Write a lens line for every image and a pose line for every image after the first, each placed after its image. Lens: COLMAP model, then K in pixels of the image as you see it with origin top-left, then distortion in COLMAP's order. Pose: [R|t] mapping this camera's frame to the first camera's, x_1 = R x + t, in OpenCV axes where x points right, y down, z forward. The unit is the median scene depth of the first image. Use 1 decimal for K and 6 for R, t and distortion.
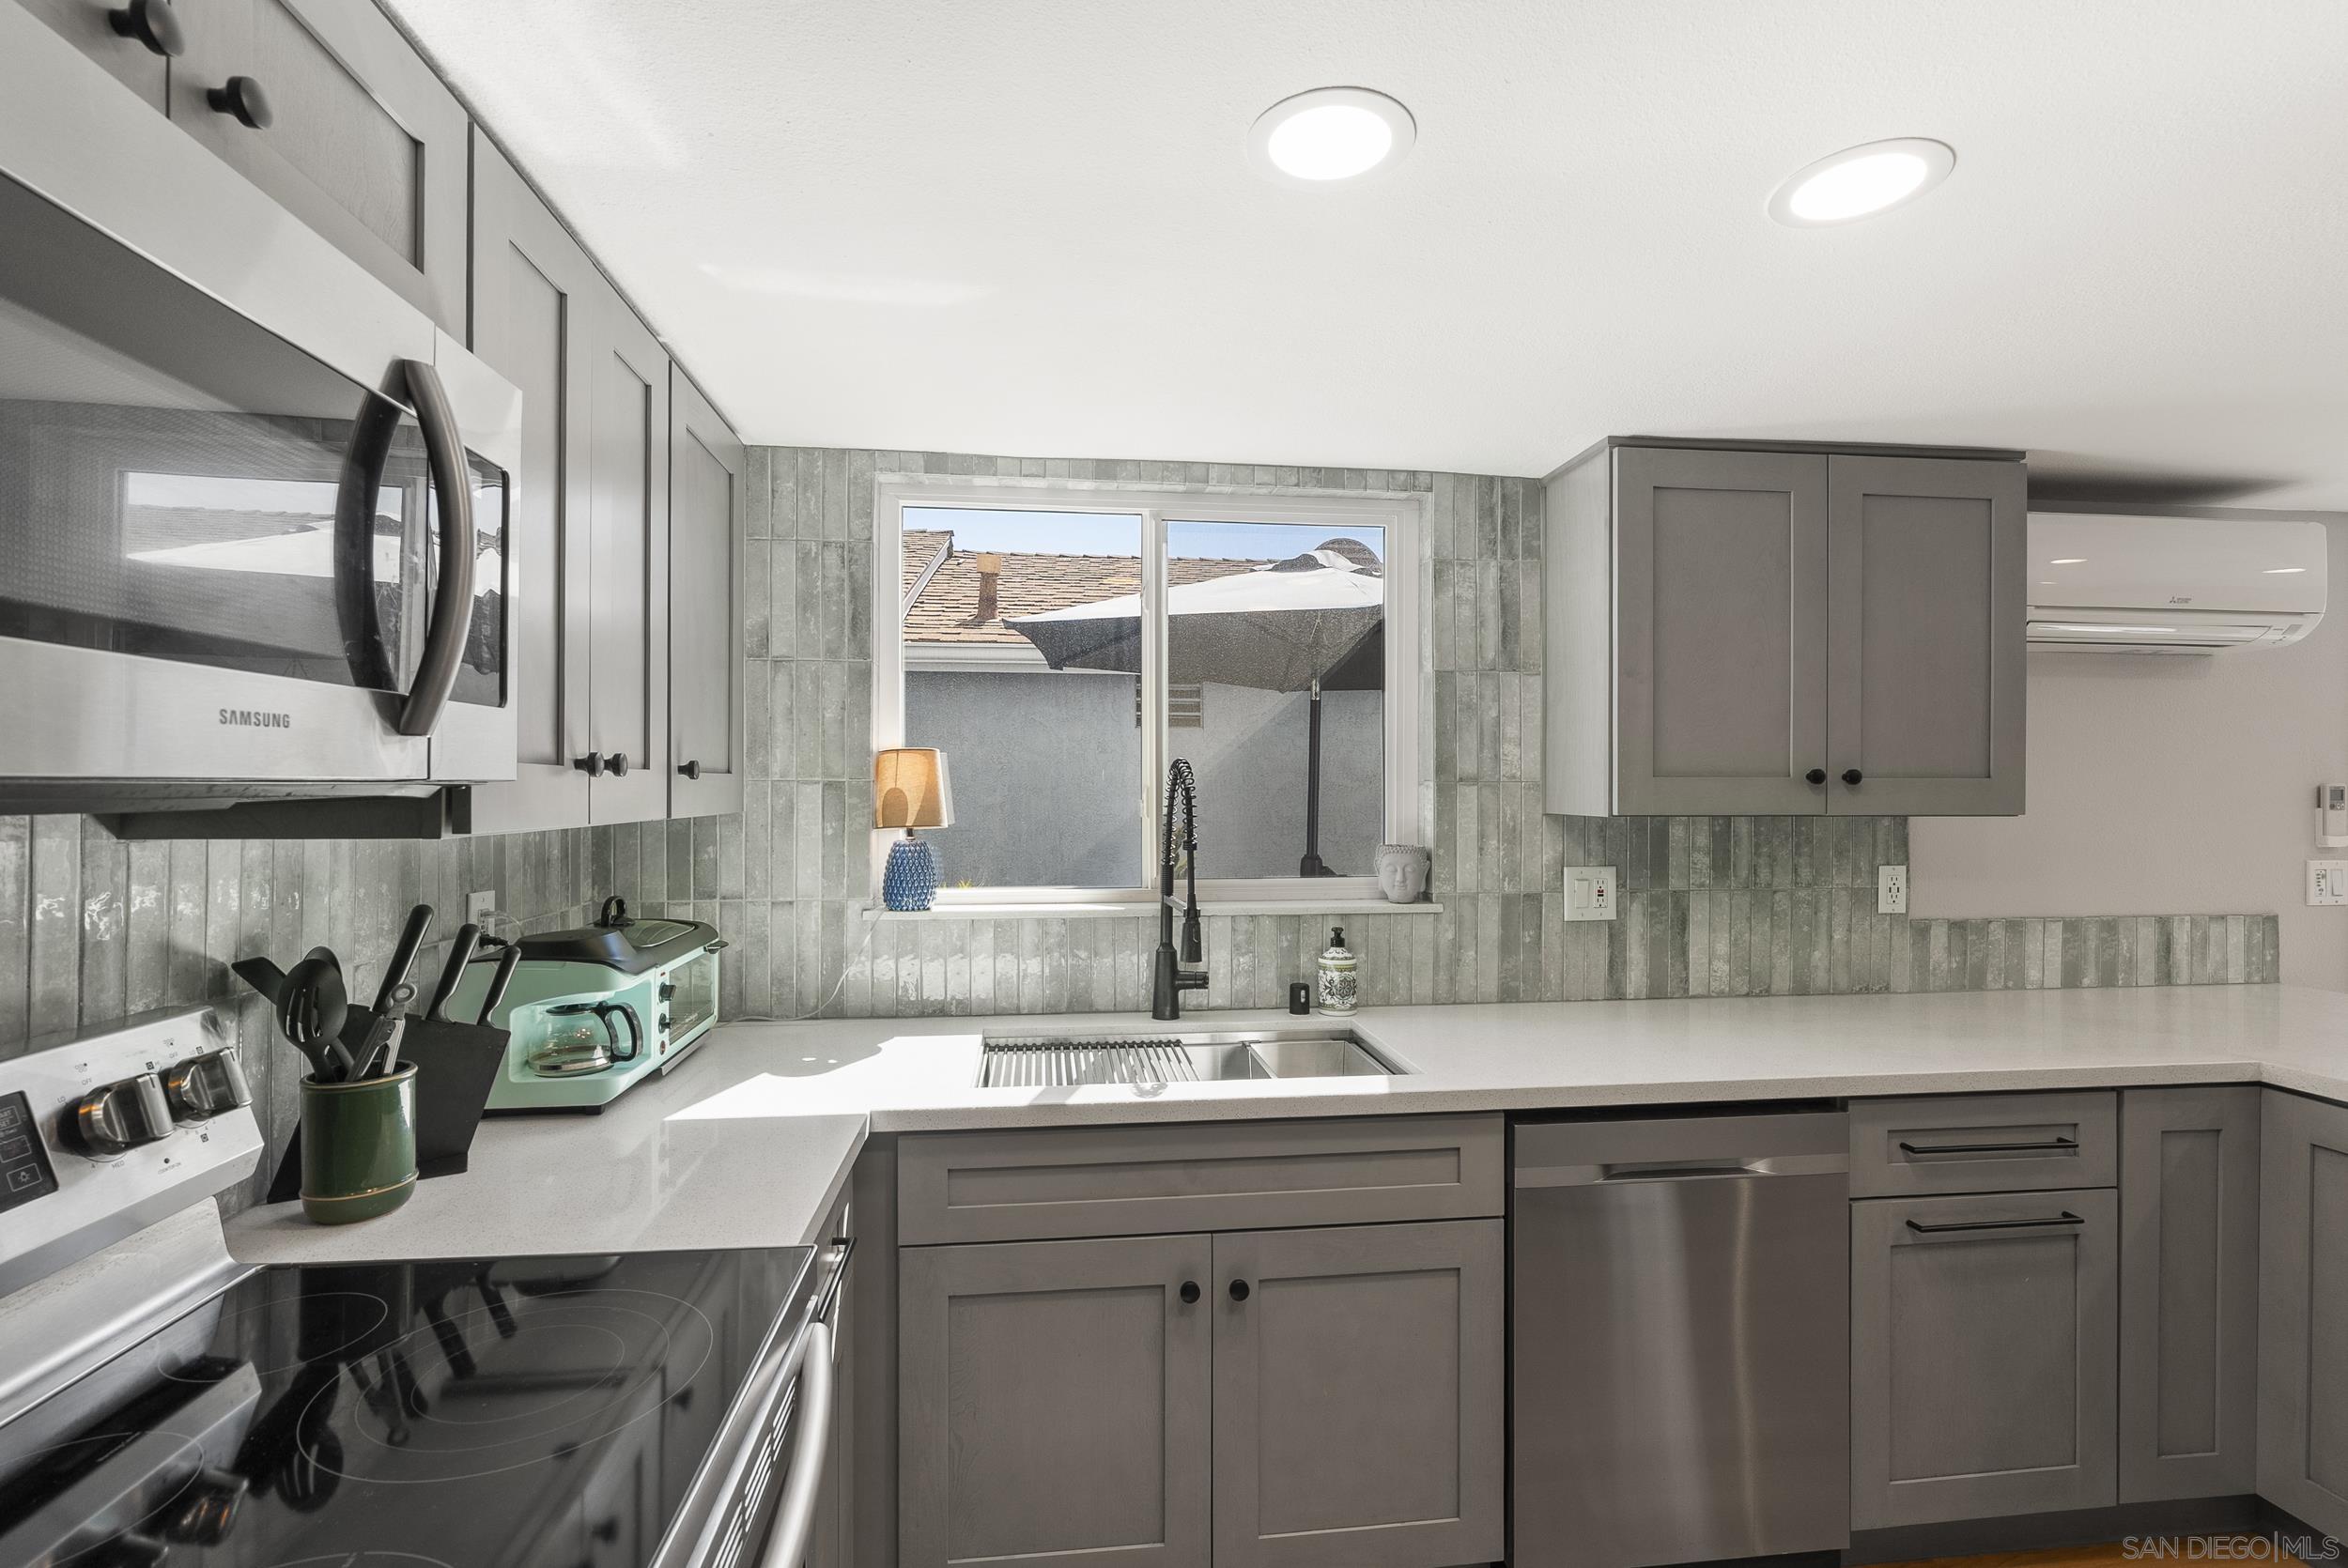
lens RADIAL K [[1099.2, 0, 1171.4], [0, 1099.2, 788.2], [0, 0, 1]] dist [-0.010865, 0.003651]
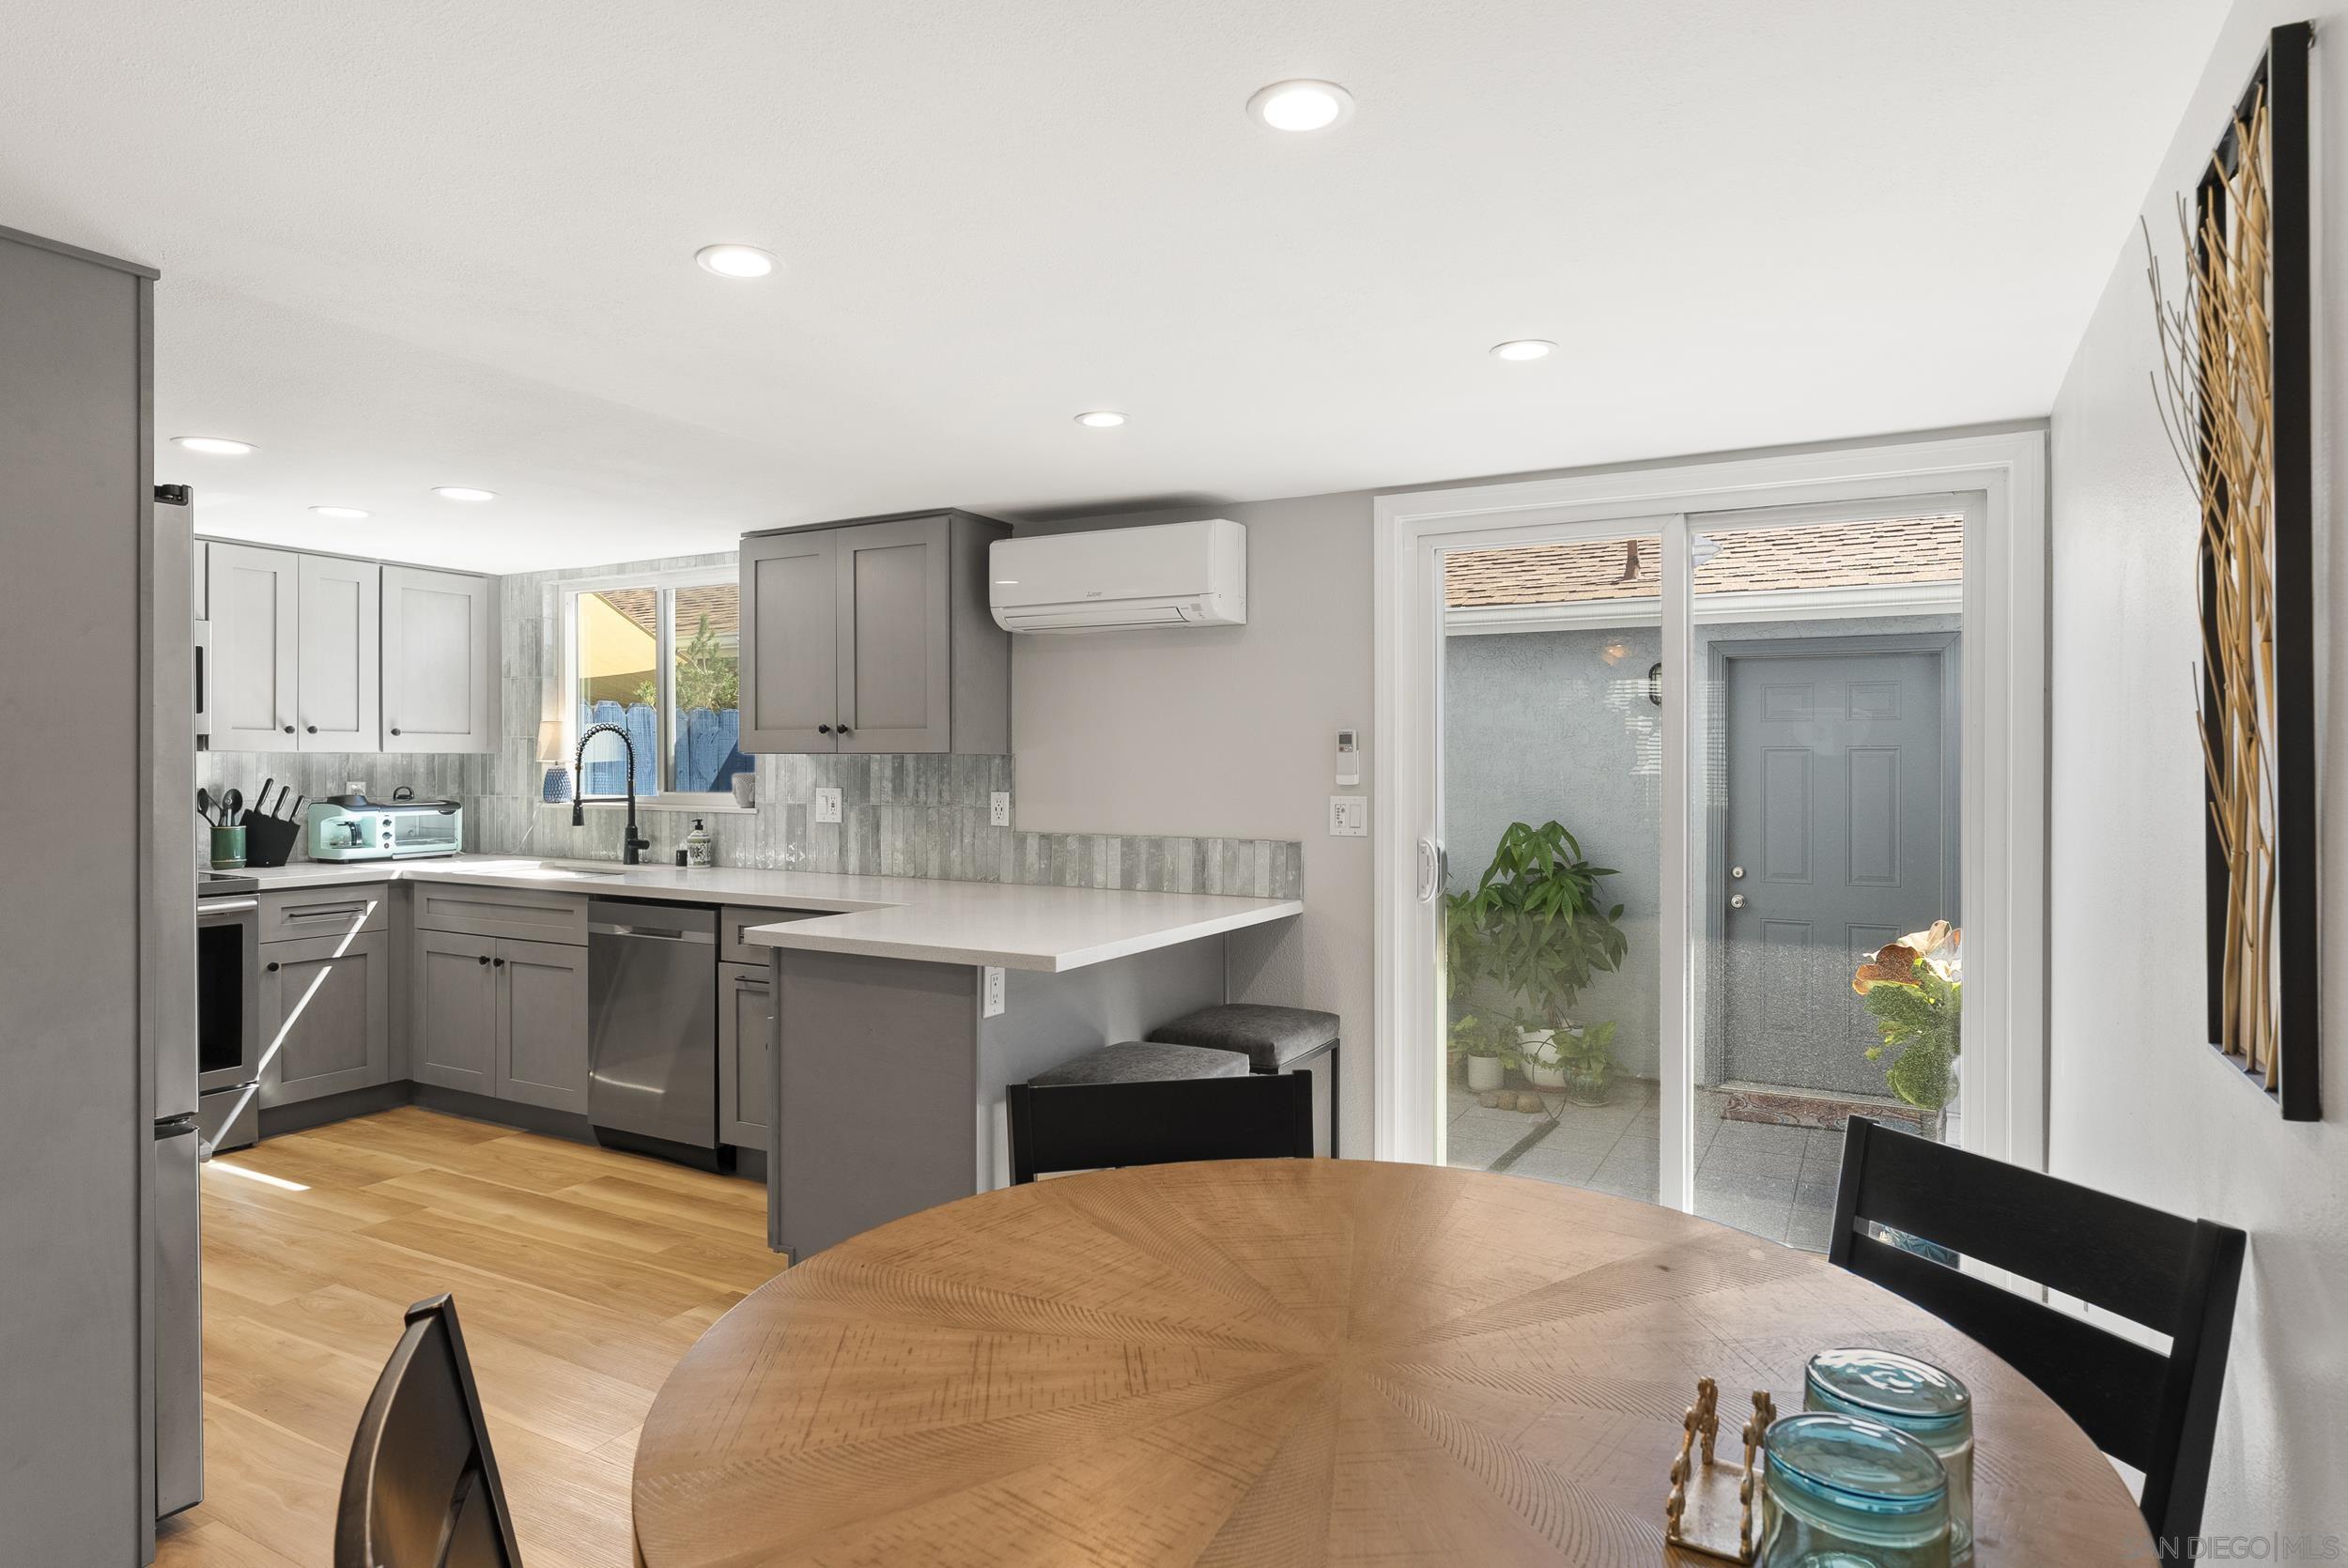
lens RADIAL K [[1341.3, 0, 1167.6], [0, 1341.3, 777.7], [0, 0, 1]] dist [0.002975, 0.001549]
pose [[0.802524, 0.006118, -0.596589, 1.946993], [-0.004635, 0.999981, 0.004019, 0.047197], [0.596602, -0.000460, 0.802537, -0.258611]]
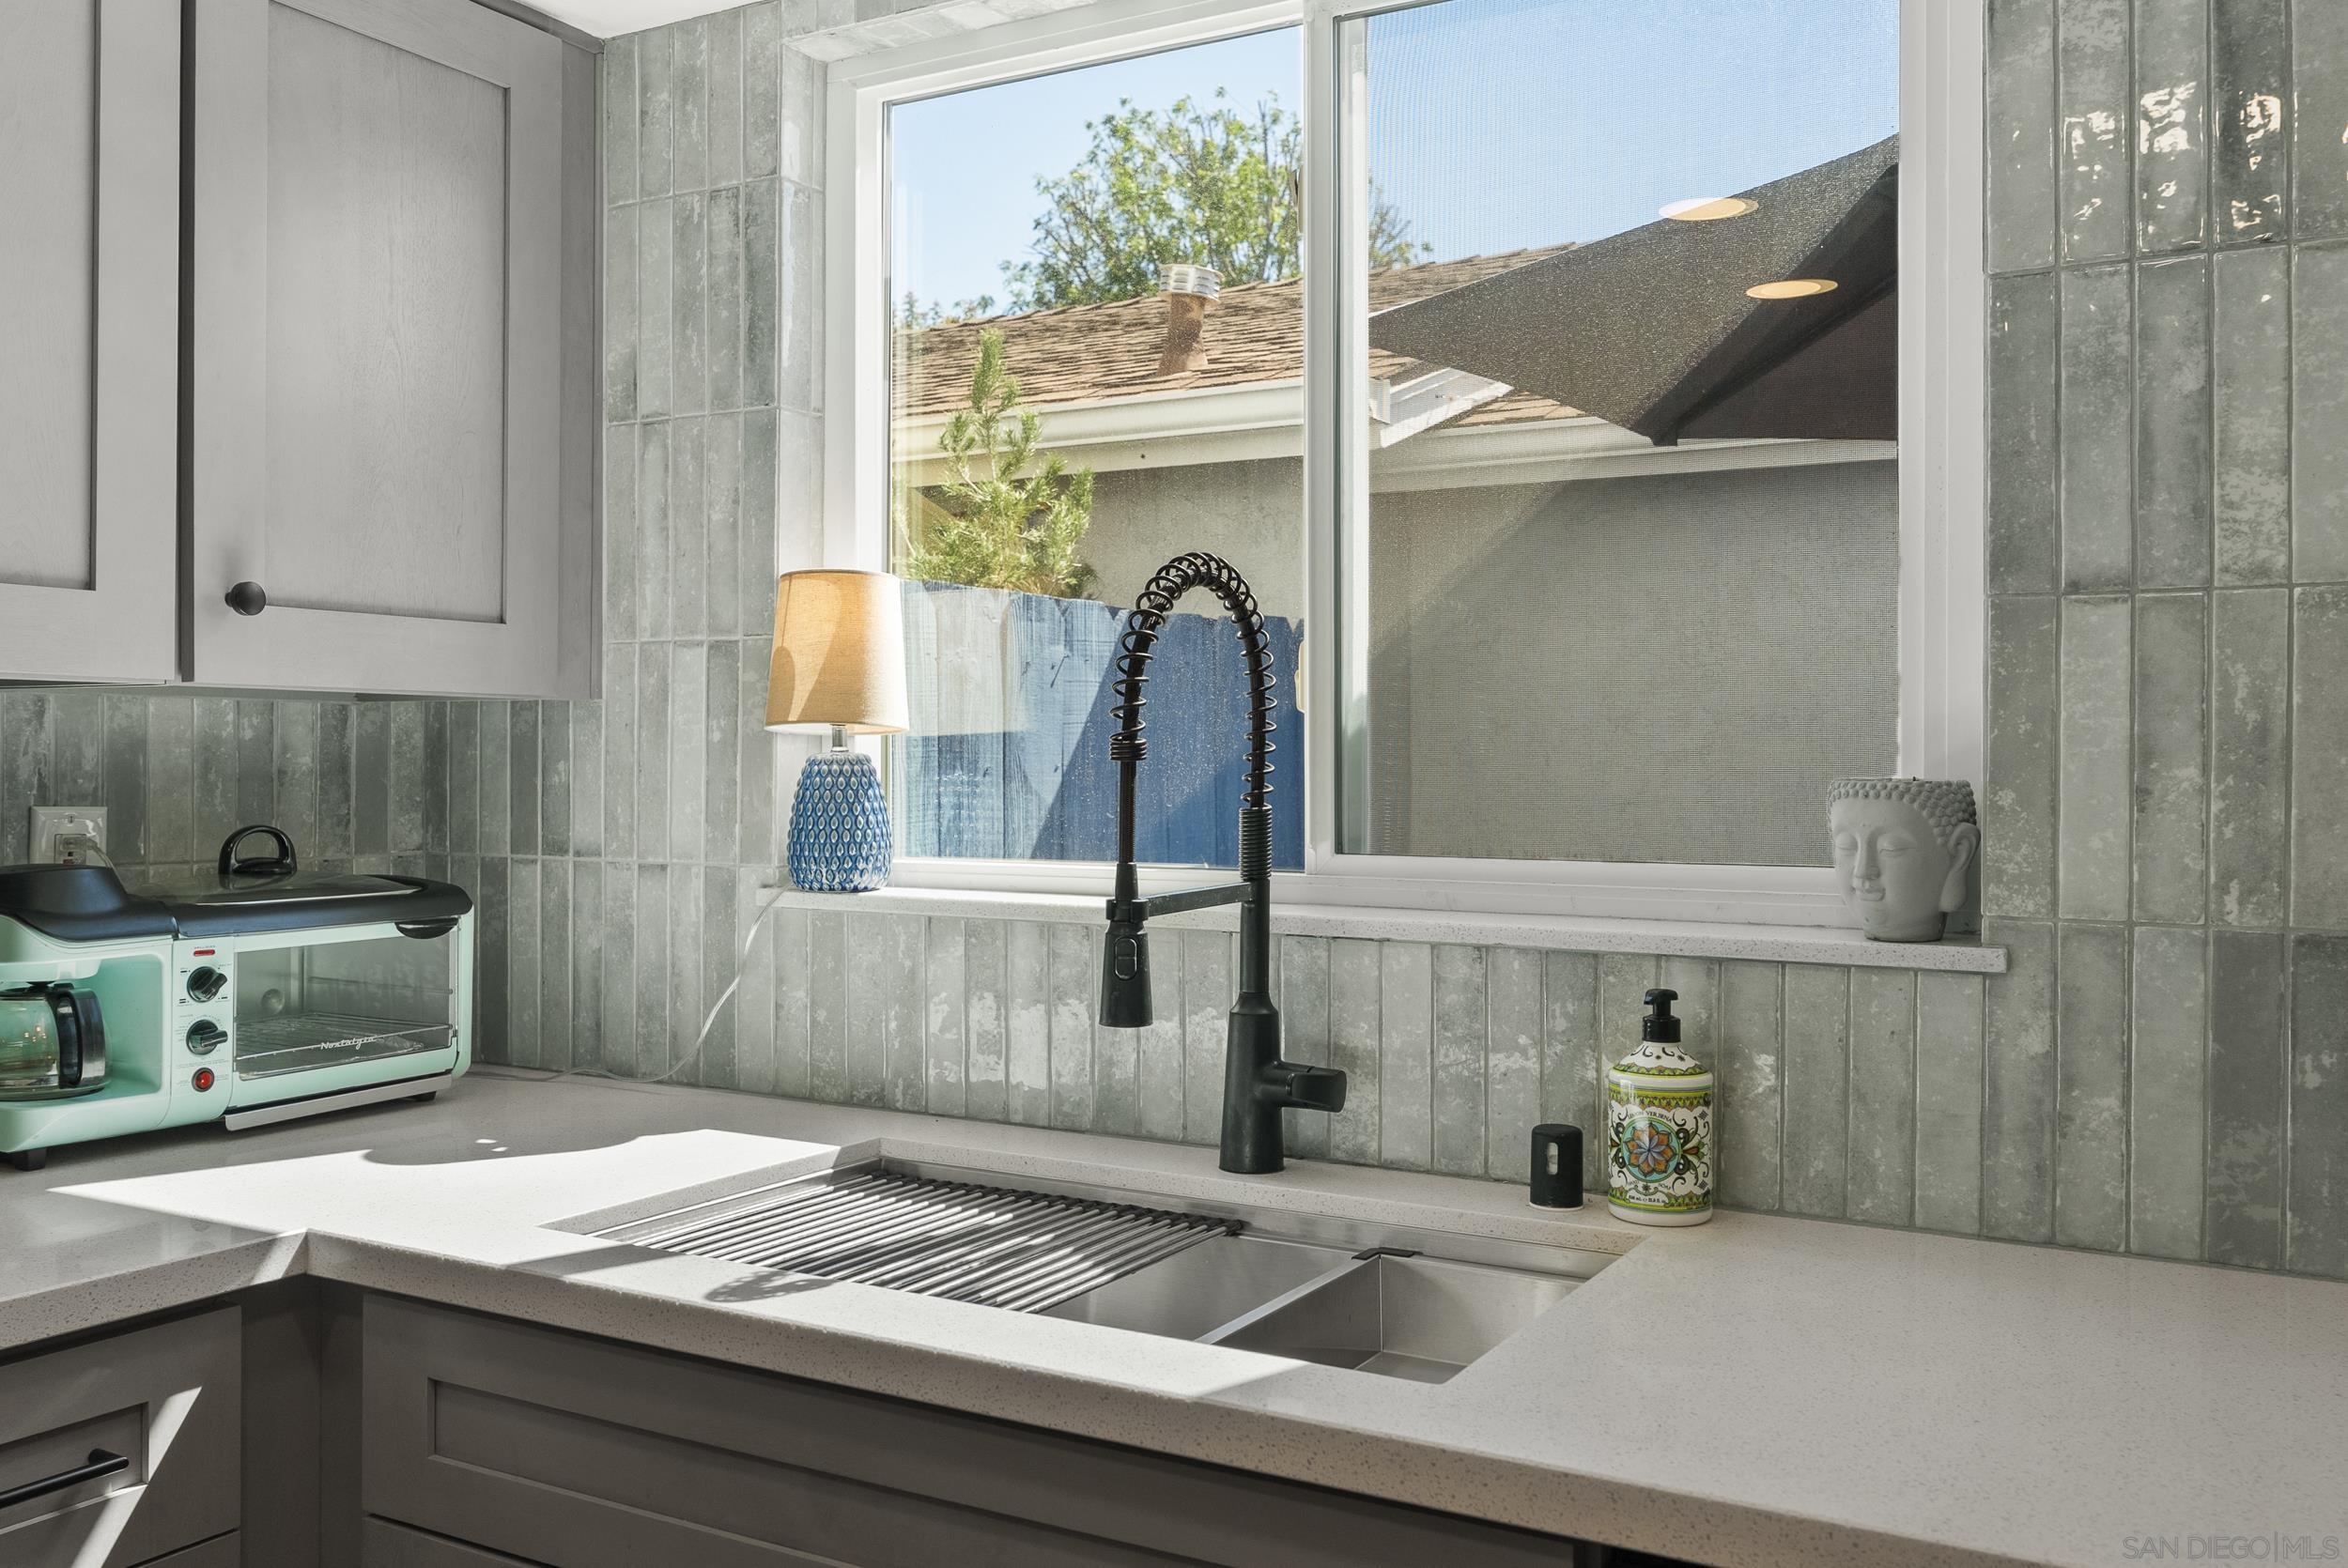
lens RADIAL K [[1995.2, 0, 1173.4], [0, 1995.2, 775.6], [0, 0, 1]] dist [0.002211, -0.004606]
pose [[0.794388, 0.006565, -0.607375, 0.416830], [-0.007285, 0.999973, 0.001280, 0.051761], [0.607367, 0.003408, 0.794414, 0.341251]]
